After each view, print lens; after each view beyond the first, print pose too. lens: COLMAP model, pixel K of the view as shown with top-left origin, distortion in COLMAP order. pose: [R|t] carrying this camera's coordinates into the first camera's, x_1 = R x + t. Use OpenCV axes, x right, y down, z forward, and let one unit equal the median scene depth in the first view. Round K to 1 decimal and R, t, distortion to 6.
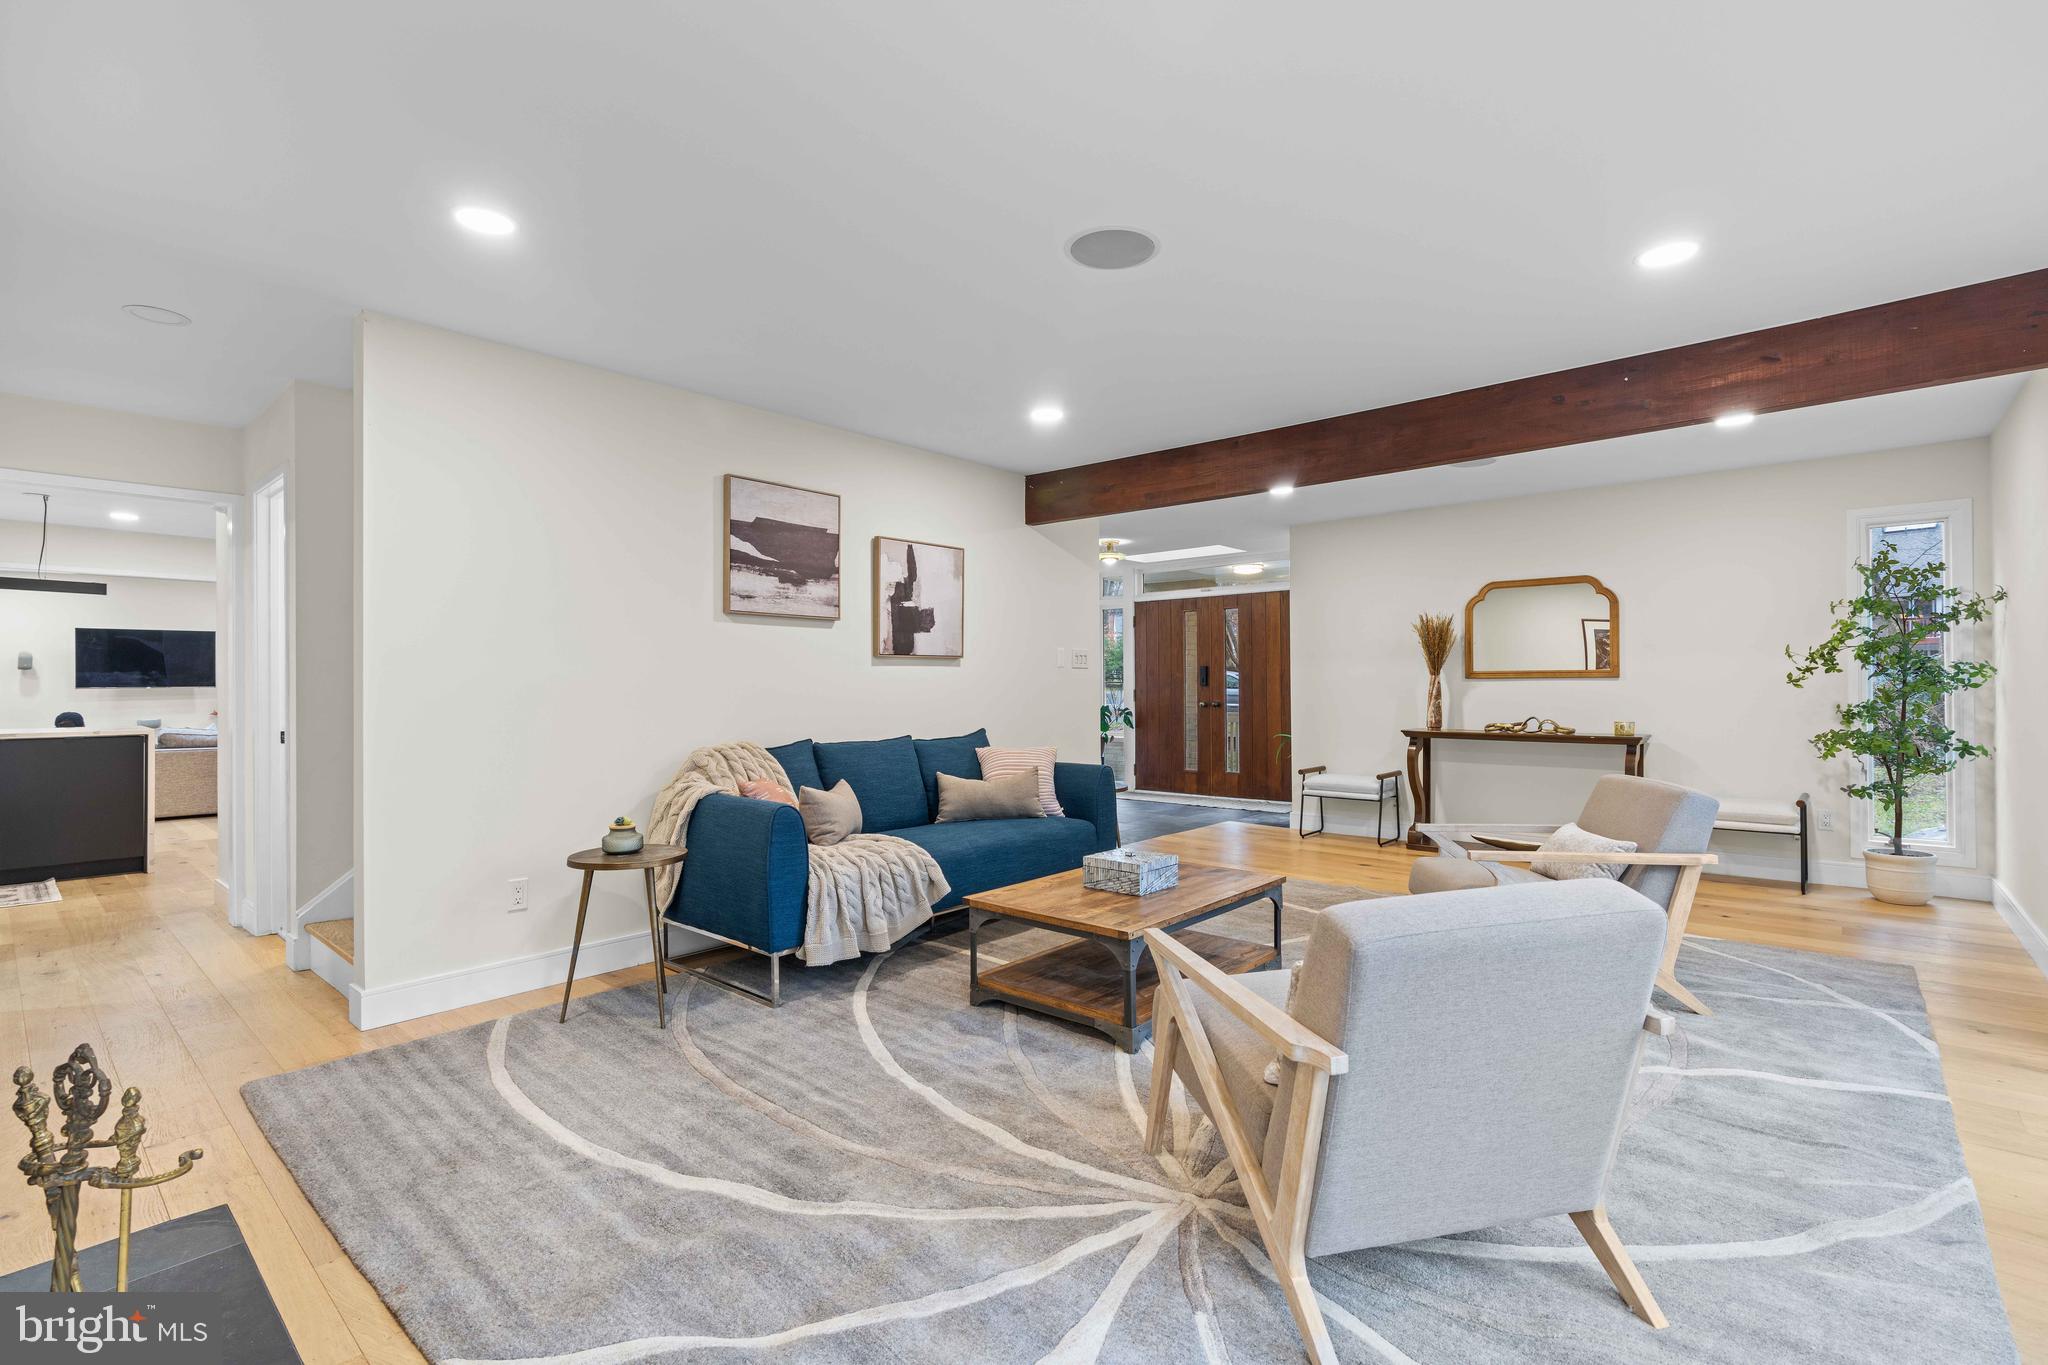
lens RADIAL K [[924.5, 0, 1018.6], [0, 924.5, 667.1], [0, 0, 1]] dist [-0.002929, -0.000146]
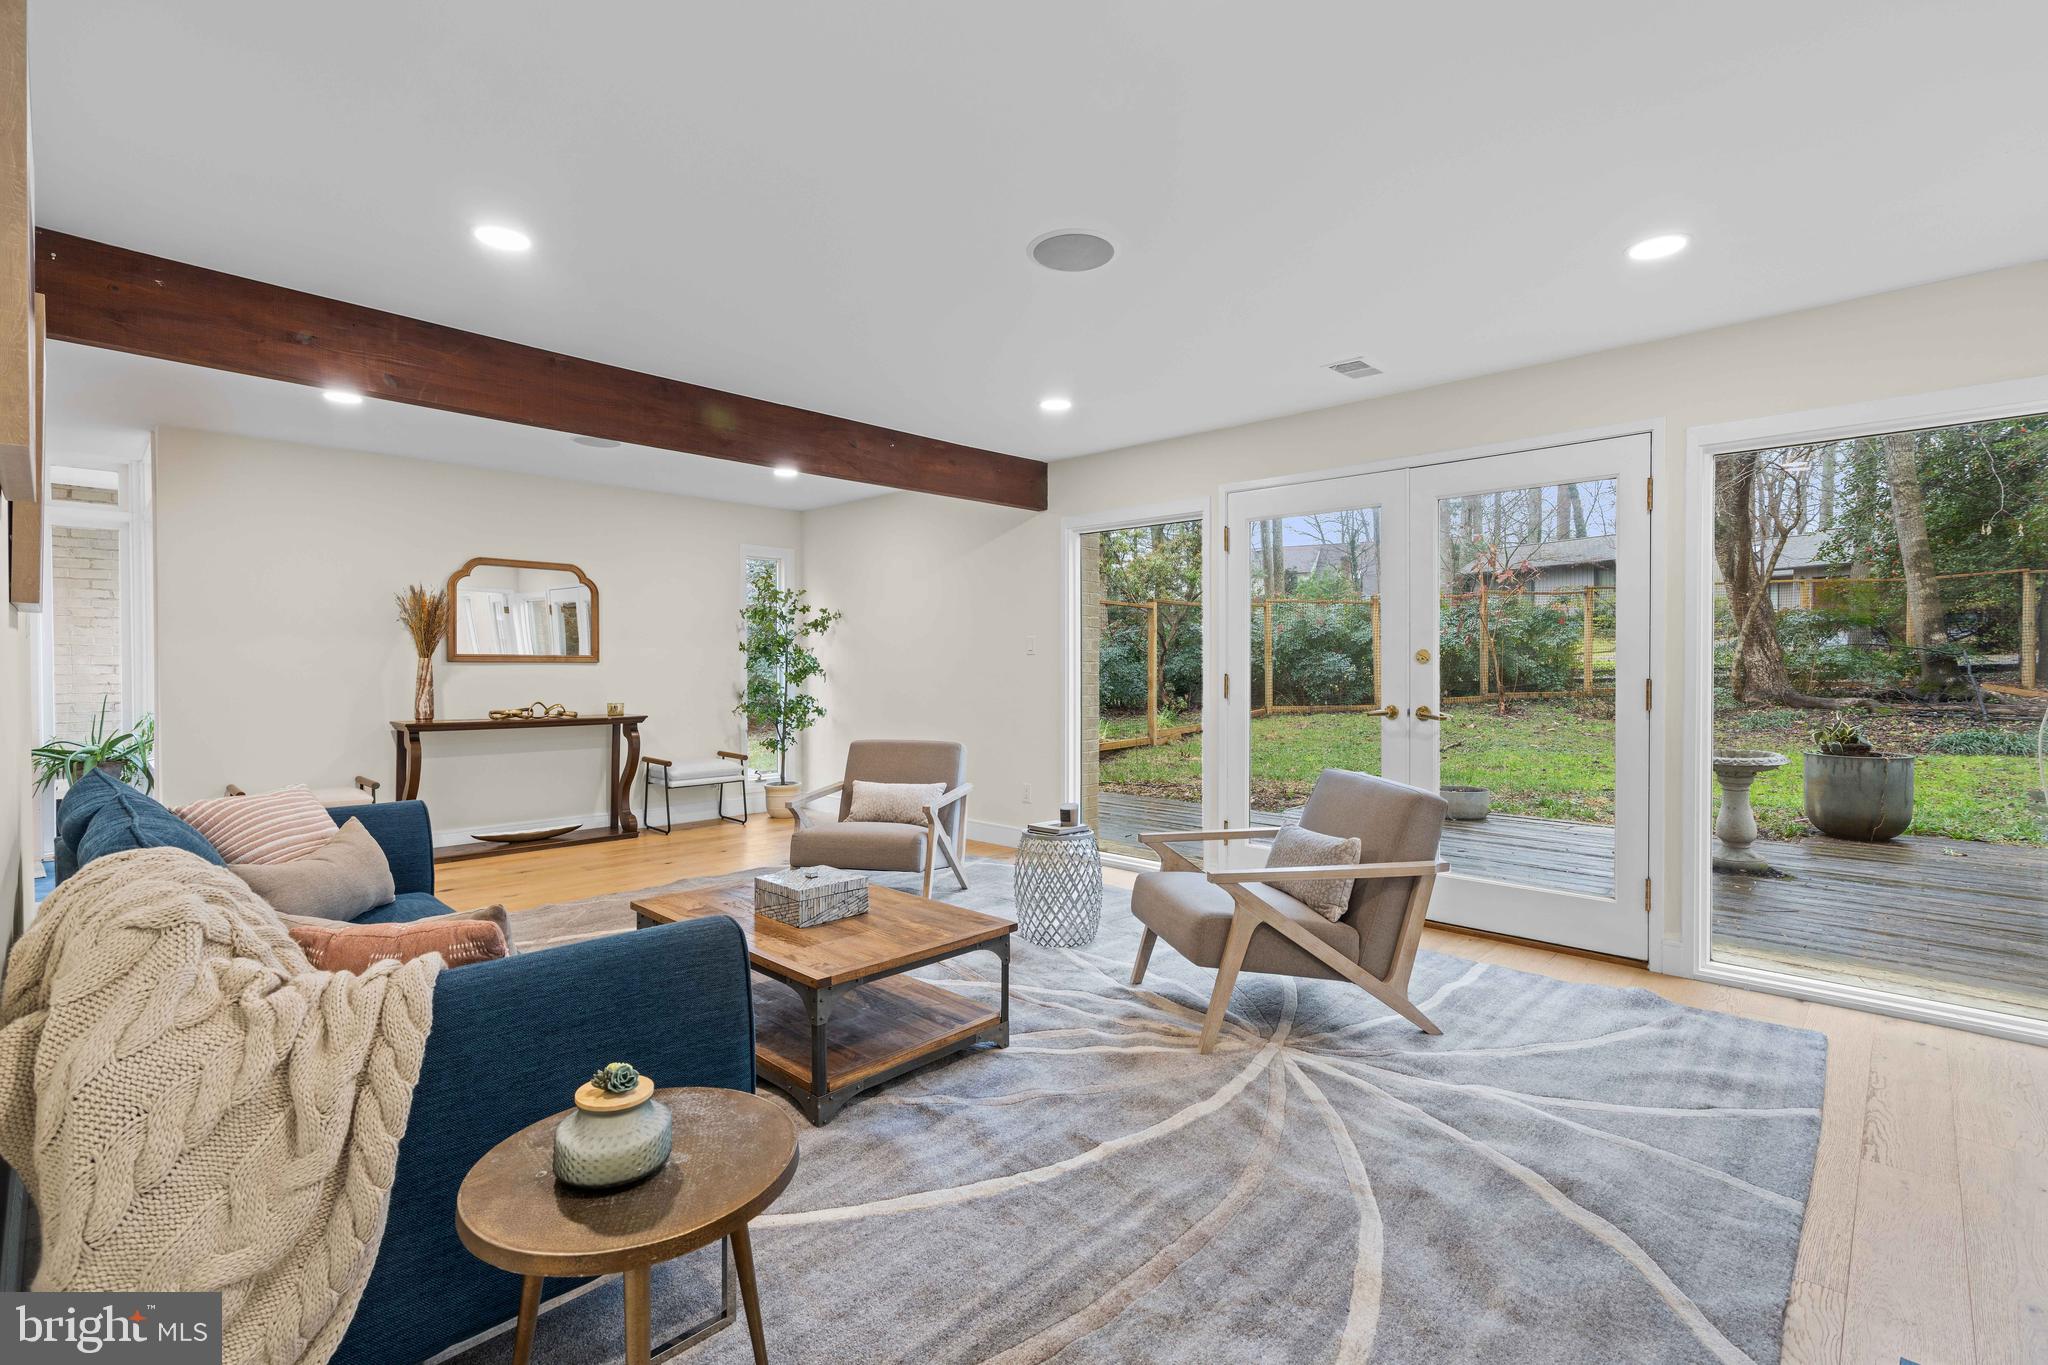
lens RADIAL K [[924.1, 0, 1017.5], [0, 924.1, 679.1], [0, 0, 1]] dist [-0.001833, 0.000356]
pose [[0.041104, -0.012098, 0.999082, -0.409741], [-0.024942, 0.999603, 0.013130, 0.003716], [-0.998843, -0.025459, 0.040786, 0.449871]]
